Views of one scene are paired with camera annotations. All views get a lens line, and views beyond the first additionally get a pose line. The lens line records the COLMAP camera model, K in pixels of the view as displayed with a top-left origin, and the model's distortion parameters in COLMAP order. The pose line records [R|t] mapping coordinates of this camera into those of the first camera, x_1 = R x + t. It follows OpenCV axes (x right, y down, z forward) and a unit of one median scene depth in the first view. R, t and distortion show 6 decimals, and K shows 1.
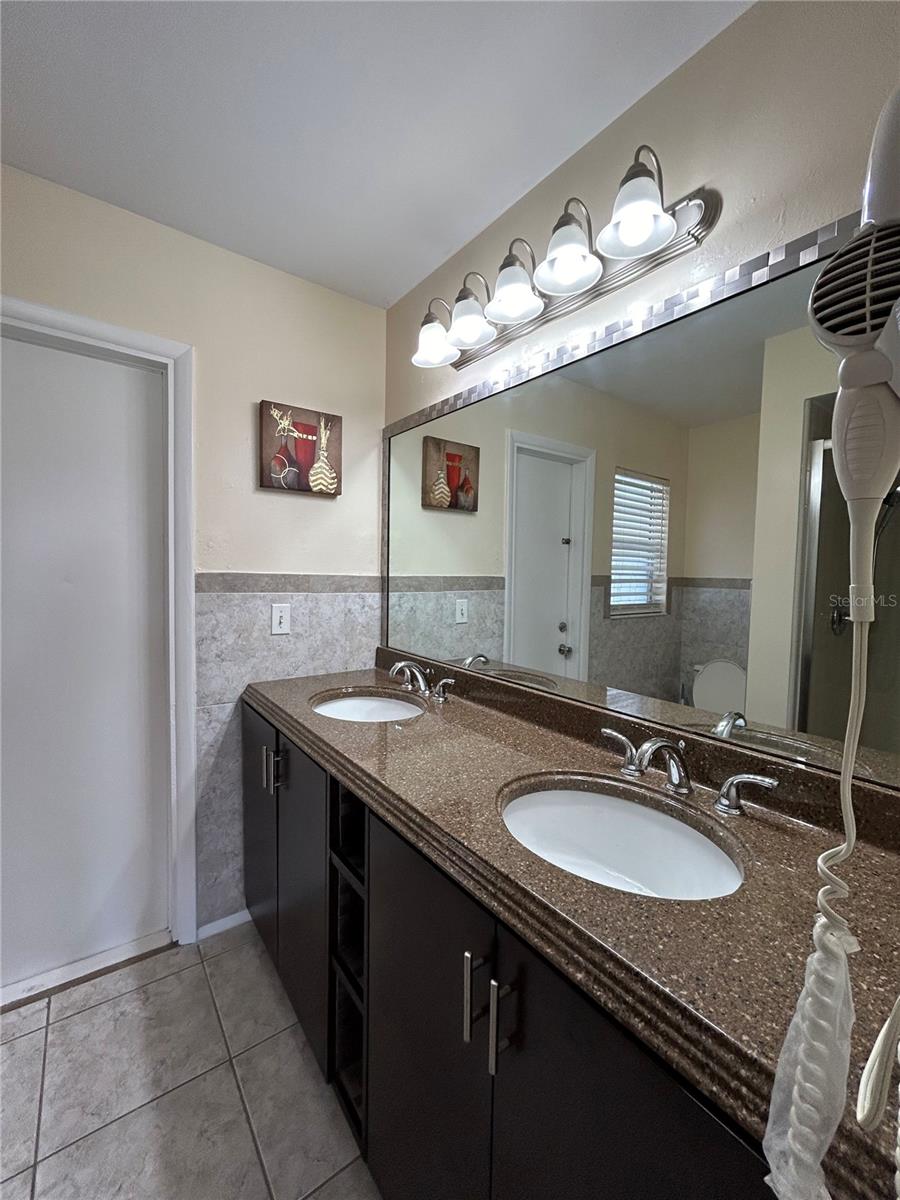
lens RADIAL K [[483.6, 0, 451.9], [0, 483.6, 598.3], [0, 0, 1]] dist [-0.003823, -0.000191]
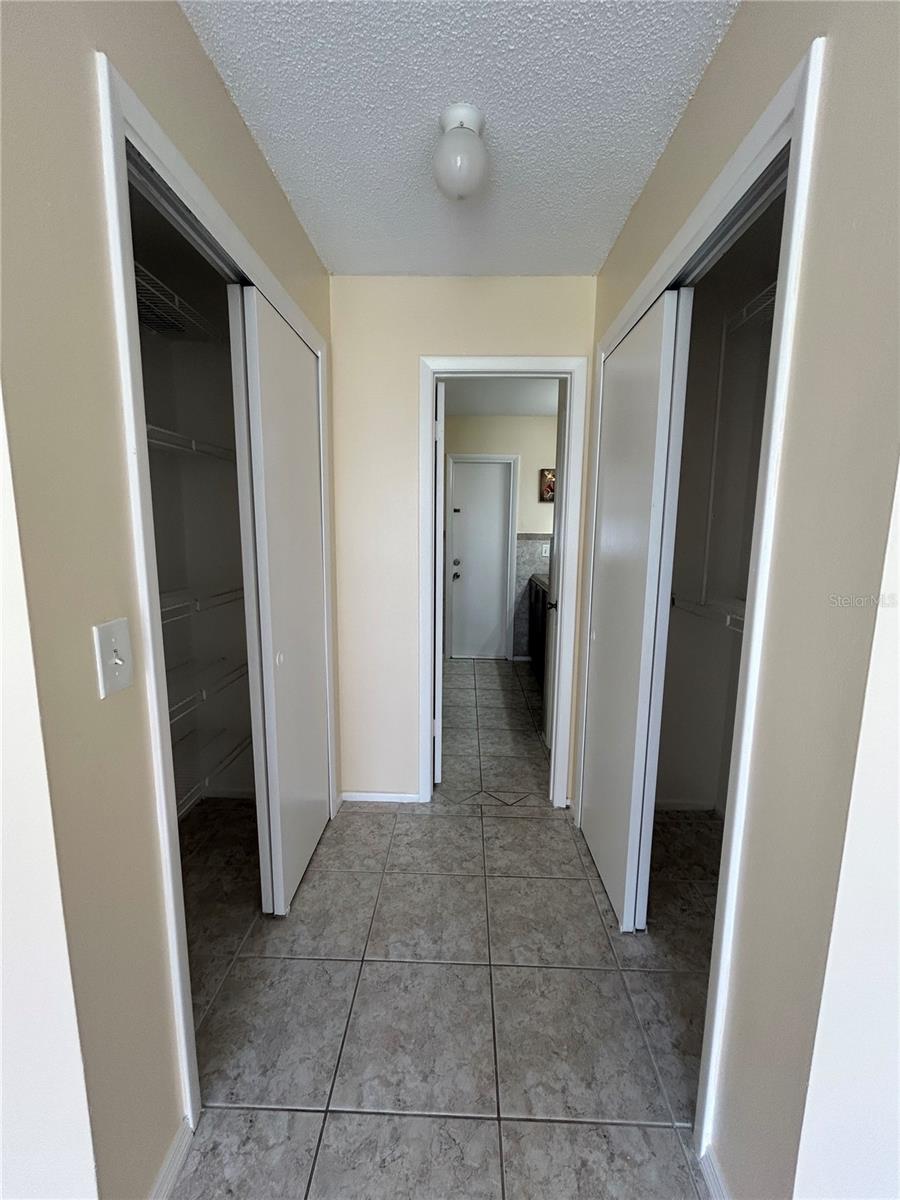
lens RADIAL K [[483.6, 0, 449.0], [0, 483.6, 600.0], [0, 0, 1]] dist [-0.003823, -0.000191]
pose [[0.781503, 0.082136, -0.618471, 0.940097], [-0.026871, 0.994808, 0.098161, 0.070032], [0.623322, -0.060094, 0.779653, -1.484596]]
